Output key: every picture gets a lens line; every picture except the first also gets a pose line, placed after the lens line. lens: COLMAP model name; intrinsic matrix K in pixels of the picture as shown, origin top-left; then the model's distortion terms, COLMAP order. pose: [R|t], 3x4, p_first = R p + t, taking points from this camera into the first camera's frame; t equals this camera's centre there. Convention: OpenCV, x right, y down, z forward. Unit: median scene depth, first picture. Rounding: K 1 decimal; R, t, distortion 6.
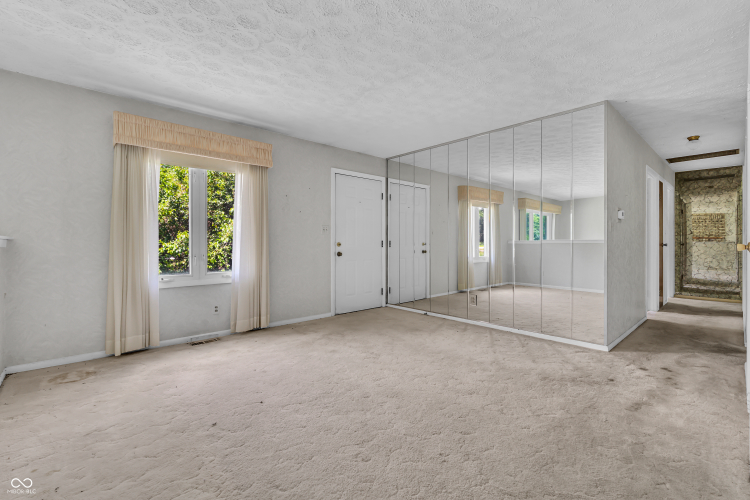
lens RADIAL K [[329.5, 0, 375.4], [0, 329.5, 243.9], [0, 0, 1]] dist [-0.007946, 0.001874]
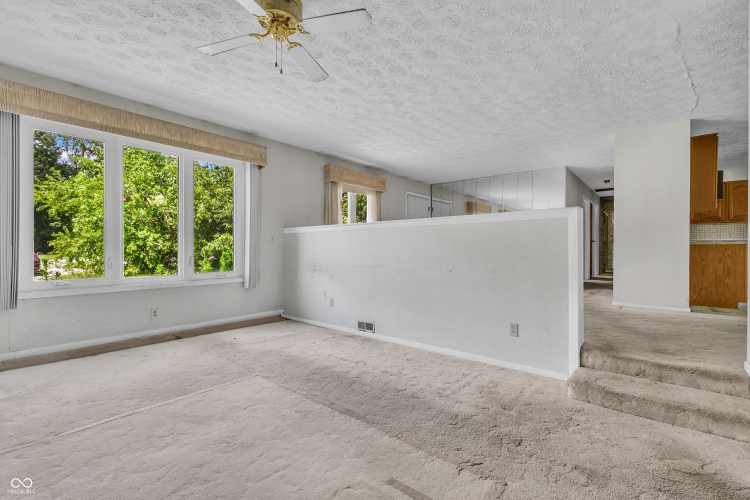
lens RADIAL K [[329.5, 0, 380.0], [0, 329.5, 252.0], [0, 0, 1]] dist [-0.007946, 0.001874]
pose [[0.990858, 0.003083, 0.134874, -0.526529], [-0.004032, 0.999969, 0.006761, 0.063388], [-0.134849, -0.007243, 0.990840, -0.643971]]
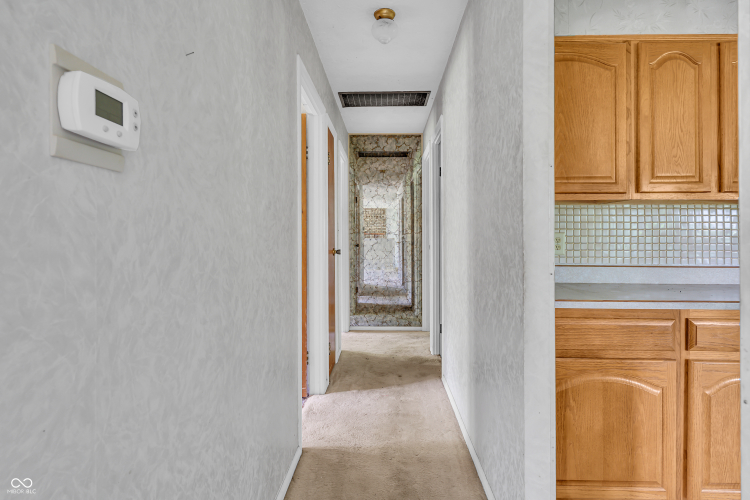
lens RADIAL K [[374.0, 0, 382.1], [0, 374.0, 240.1], [0, 0, 1]] dist [-0.021048, 0.000373]
pose [[0.671965, -0.011189, 0.740498, 0.597867], [0.004389, 0.999928, 0.011125, -0.029630], [-0.740570, -0.004226, 0.671966, 0.665730]]
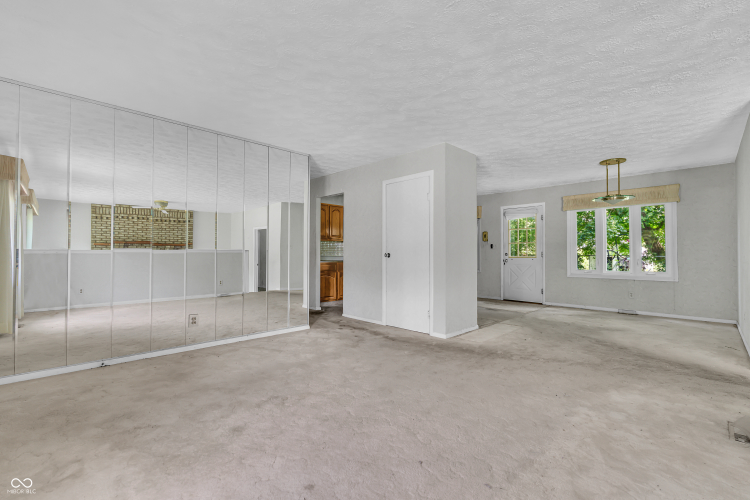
lens RADIAL K [[329.5, 0, 379.5], [0, 329.5, 249.8], [0, 0, 1]] dist [-0.007946, 0.001874]
pose [[-0.049352, 0.012569, 0.998702, -0.554743], [-0.002128, 0.999917, -0.012690, -0.001006], [-0.998779, -0.002752, -0.049322, 0.563119]]
